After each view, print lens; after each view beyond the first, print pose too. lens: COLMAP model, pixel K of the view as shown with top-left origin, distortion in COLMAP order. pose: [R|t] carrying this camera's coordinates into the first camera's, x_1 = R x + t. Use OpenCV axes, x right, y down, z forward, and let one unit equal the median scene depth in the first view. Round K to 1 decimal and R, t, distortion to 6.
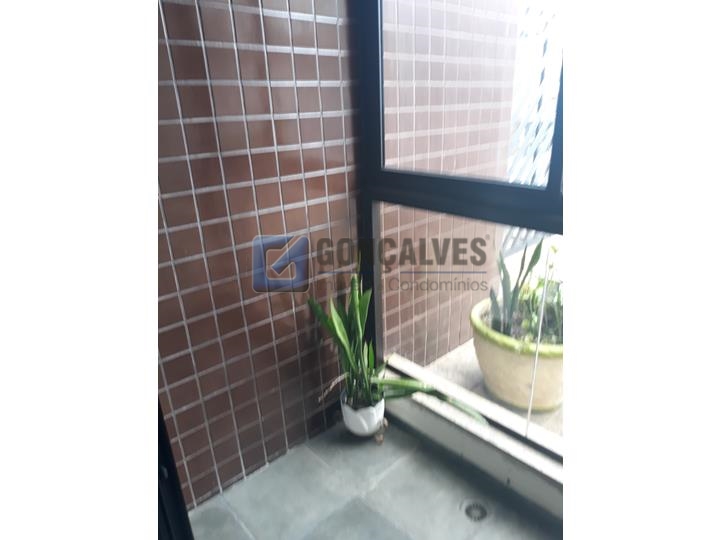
lens RADIAL K [[435.2, 0, 364.0], [0, 435.2, 268.5], [0, 0, 1]] dist [0.000556, -0.000540]
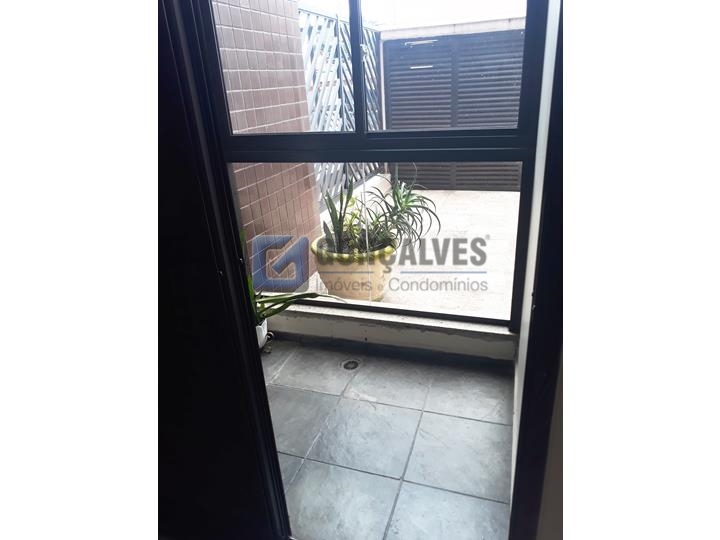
lens RADIAL K [[435.2, 0, 364.0], [0, 435.2, 268.5], [0, 0, 1]] dist [0.000556, -0.000540]
pose [[0.880039, -0.210845, 0.425529, -0.215304], [0.201958, 0.977135, 0.066488, 0.129116], [-0.429818, 0.027427, 0.902499, -0.289457]]
